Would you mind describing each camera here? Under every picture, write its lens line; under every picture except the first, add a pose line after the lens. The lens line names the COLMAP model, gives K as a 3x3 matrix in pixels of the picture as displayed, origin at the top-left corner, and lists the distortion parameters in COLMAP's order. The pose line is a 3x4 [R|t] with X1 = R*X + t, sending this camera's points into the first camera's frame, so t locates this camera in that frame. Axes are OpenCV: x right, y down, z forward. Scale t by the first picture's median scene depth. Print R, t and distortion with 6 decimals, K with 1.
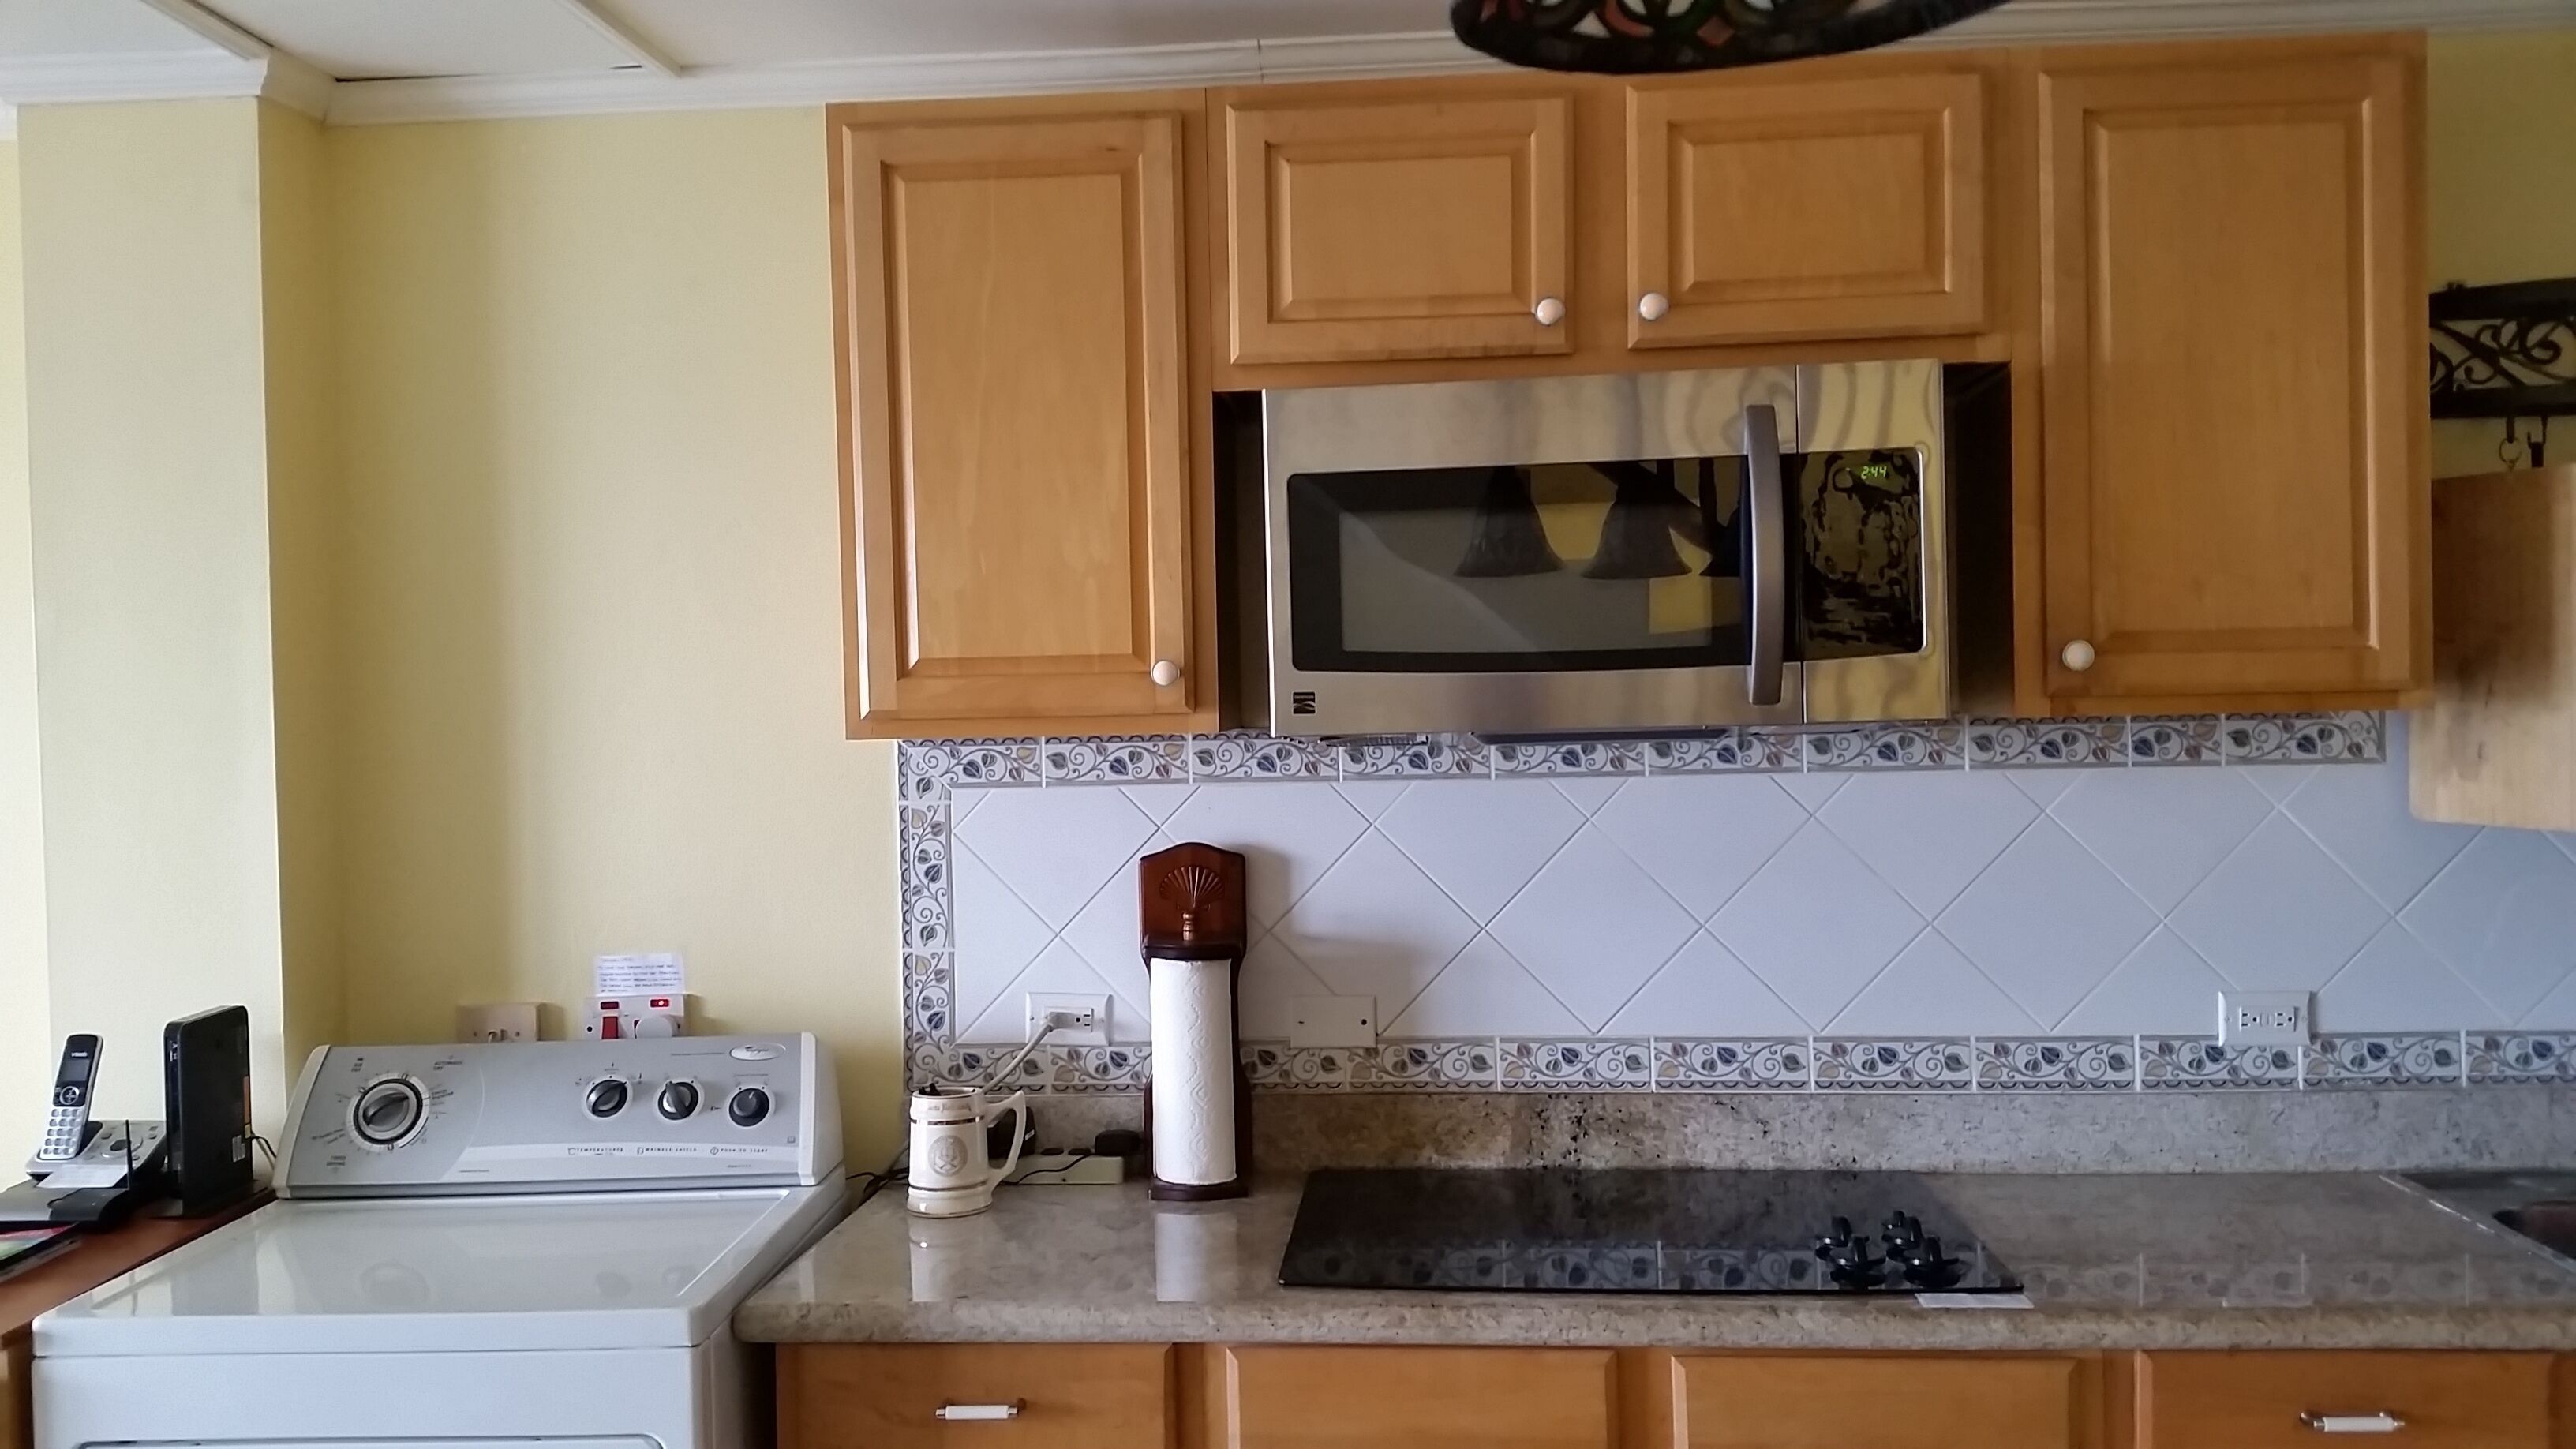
lens RADIAL K [[2030.0, 0, 1288.0], [0, 2030.0, 724.5], [0, 0, 1]] dist [0.101597, -0.289517]
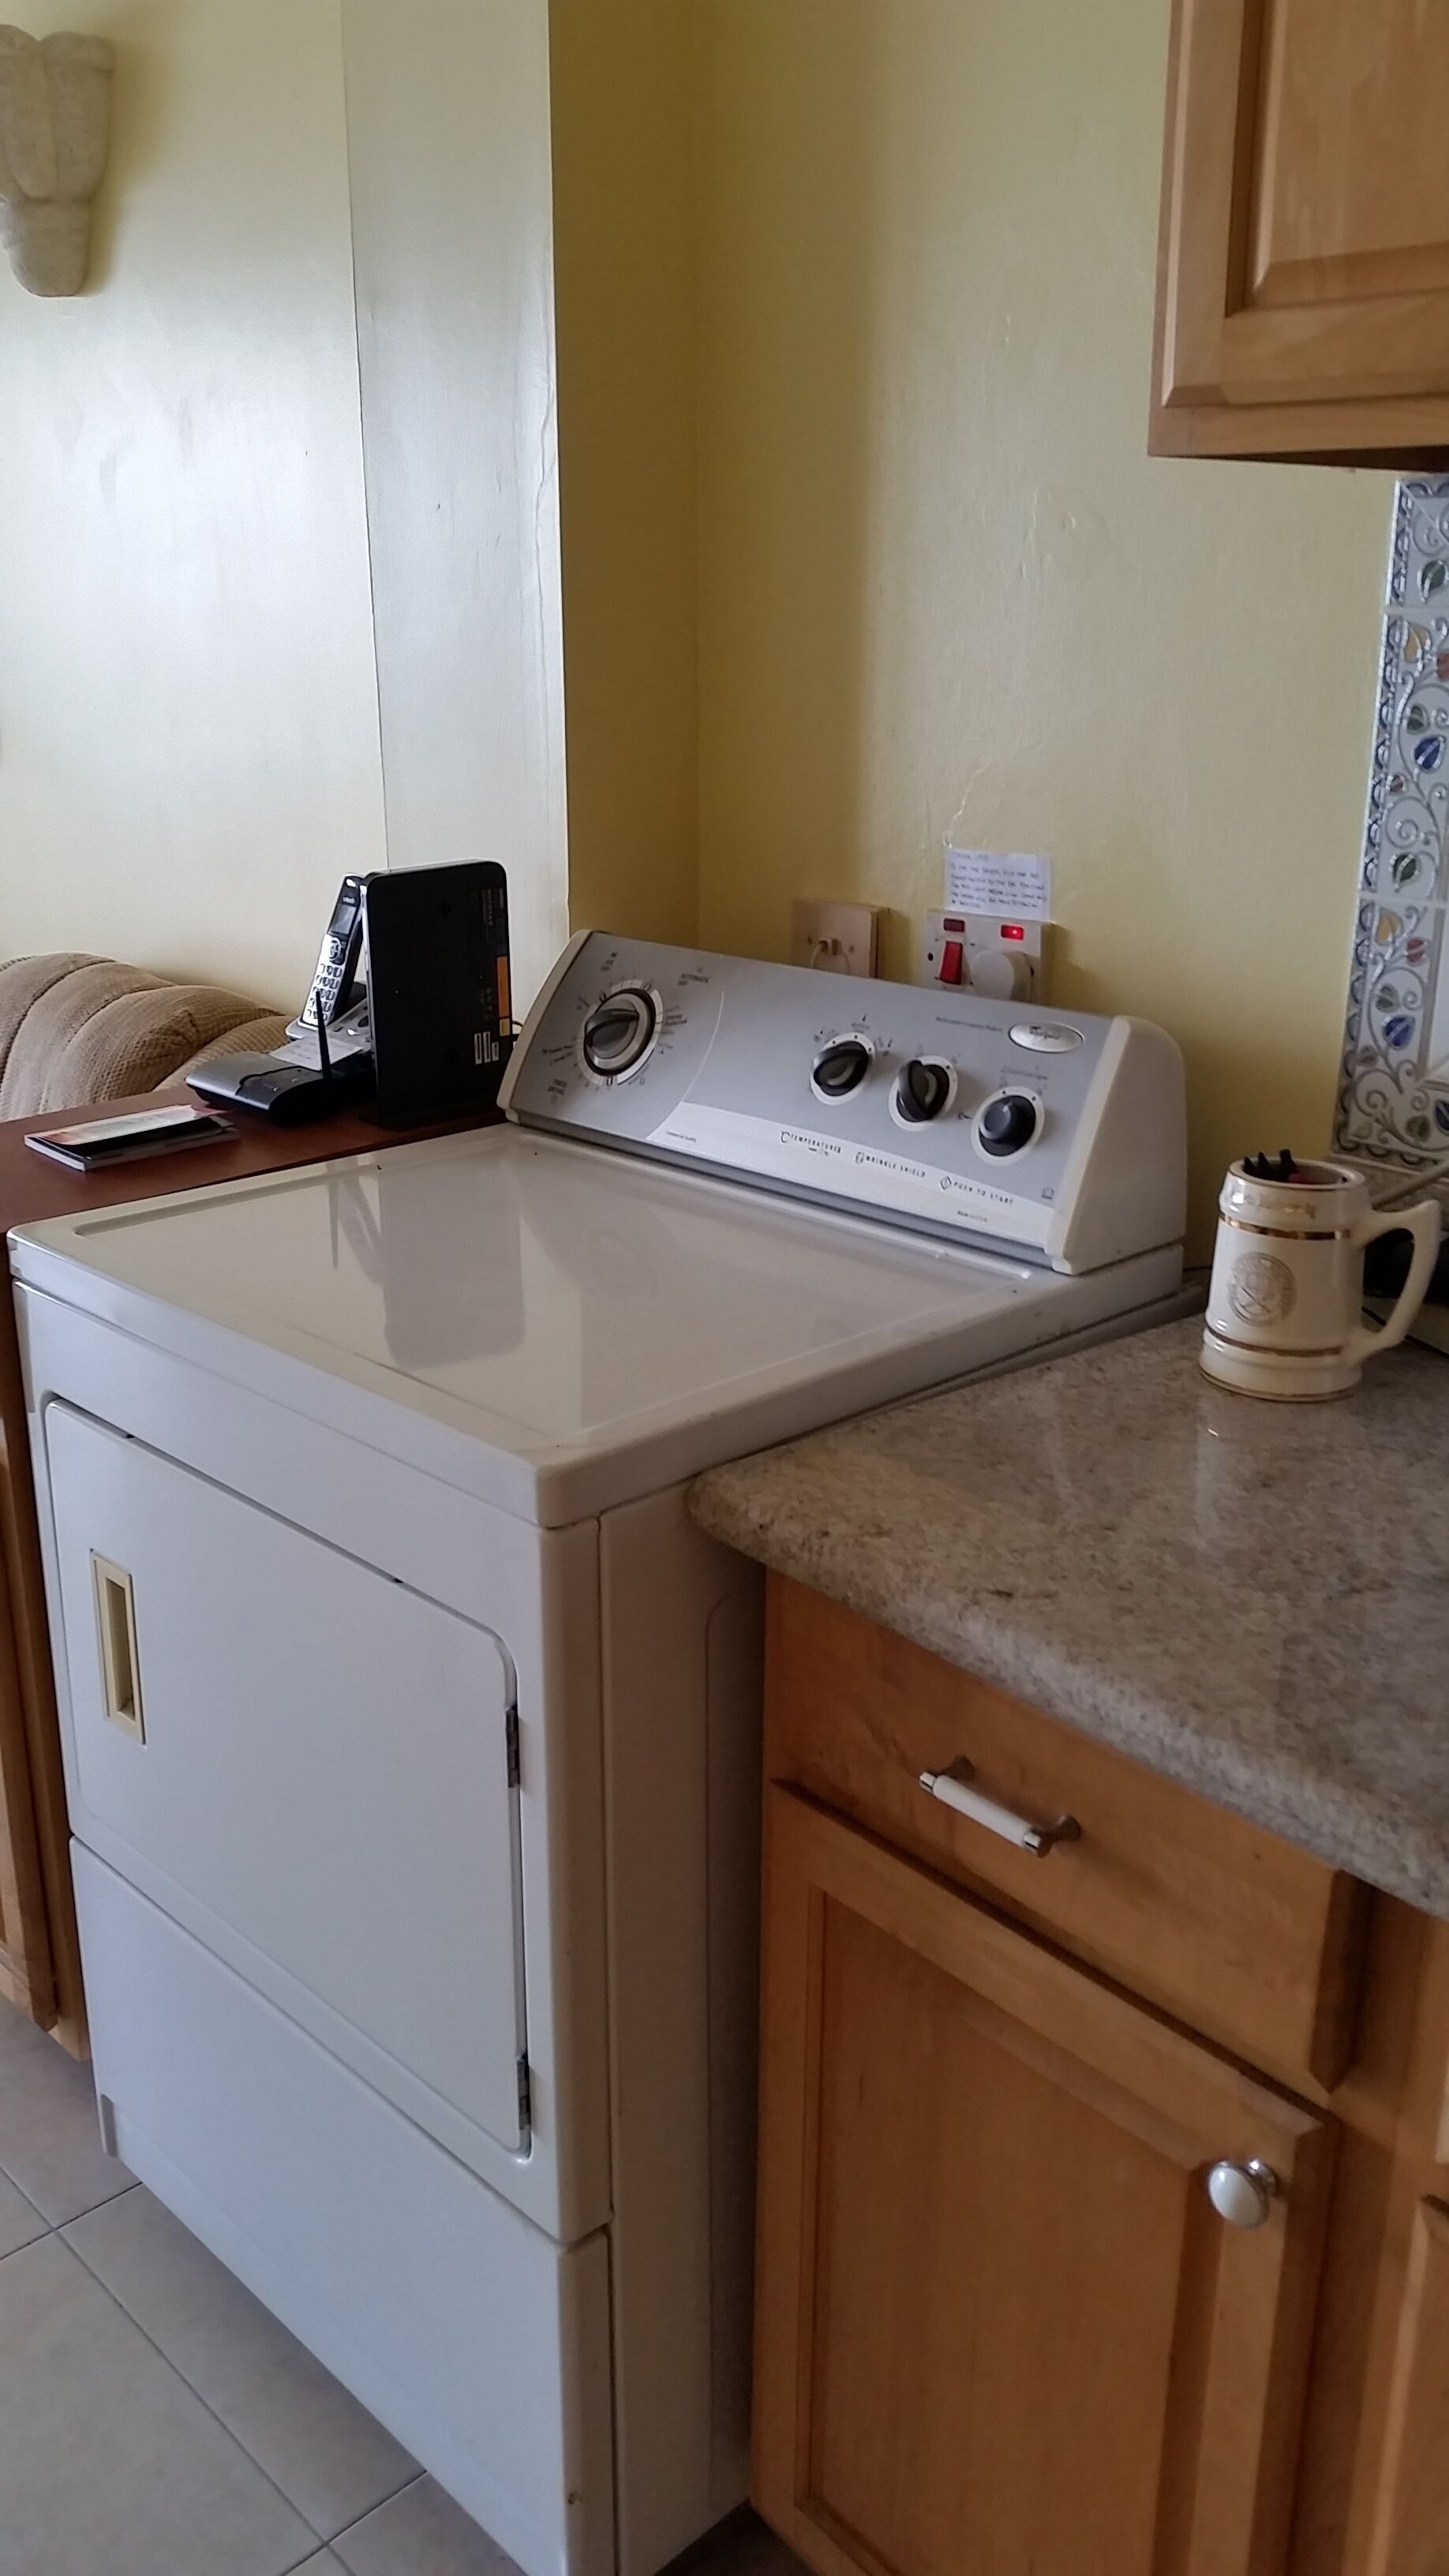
lens RADIAL K [[2030.0, 0, 724.5], [0, 2030.0, 1288.0], [0, 0, 1]] dist [0.101597, -0.289517]
pose [[0.691539, 0.252313, -0.676840, 0.098055], [-0.023337, 0.944326, 0.328183, 0.036806], [0.721962, -0.211156, 0.658926, 0.531110]]
